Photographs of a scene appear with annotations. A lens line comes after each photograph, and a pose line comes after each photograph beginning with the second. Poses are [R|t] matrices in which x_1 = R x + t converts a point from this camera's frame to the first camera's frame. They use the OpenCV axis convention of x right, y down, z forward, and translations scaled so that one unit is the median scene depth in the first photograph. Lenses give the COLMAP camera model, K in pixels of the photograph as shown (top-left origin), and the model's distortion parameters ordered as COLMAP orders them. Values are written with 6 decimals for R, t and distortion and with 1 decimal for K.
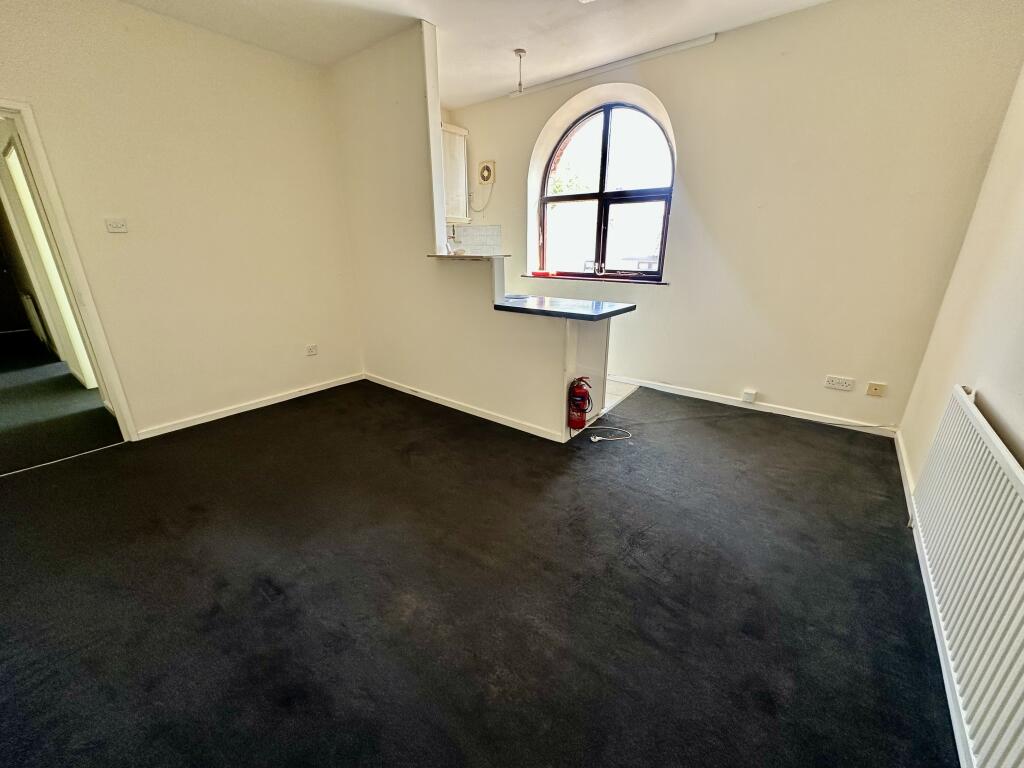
lens RADIAL K [[408.1, 0, 510.7], [0, 408.1, 382.7], [0, 0, 1]] dist [-0.000107, -0.000206]
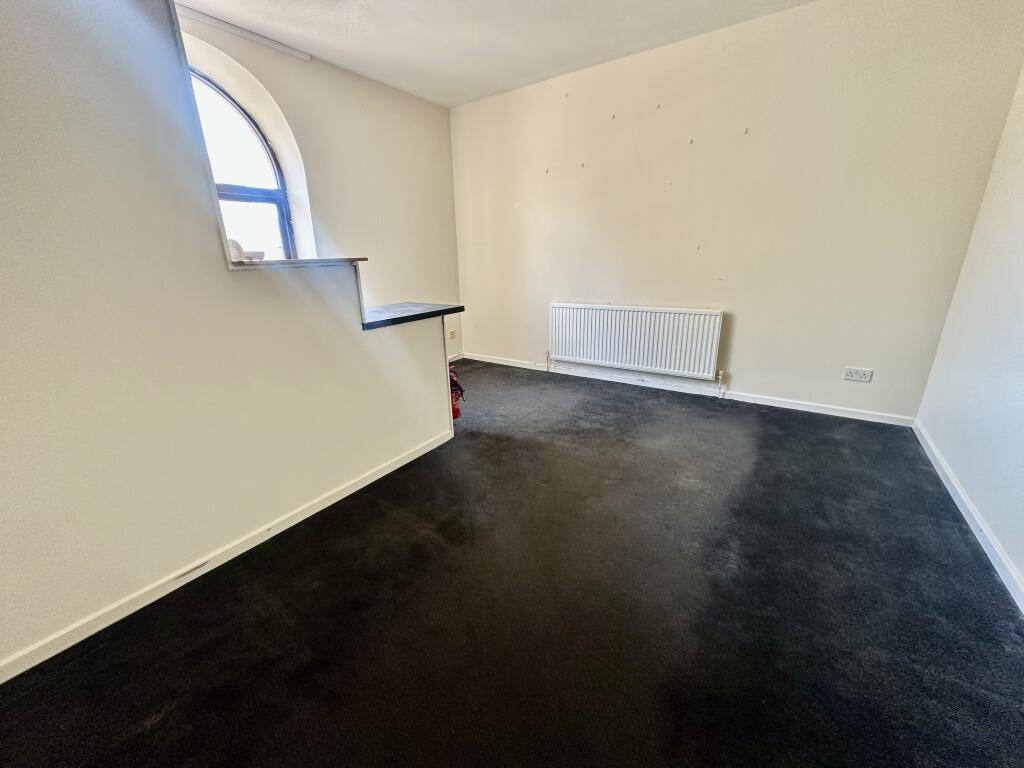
lens RADIAL K [[408.1, 0, 510.7], [0, 408.1, 382.7], [0, 0, 1]] dist [-0.000107, -0.000206]
pose [[-0.065737, -0.293467, 0.953706, -0.959878], [0.341674, 0.891376, 0.297838, -0.269472], [-0.937517, 0.345436, 0.041674, 0.900165]]
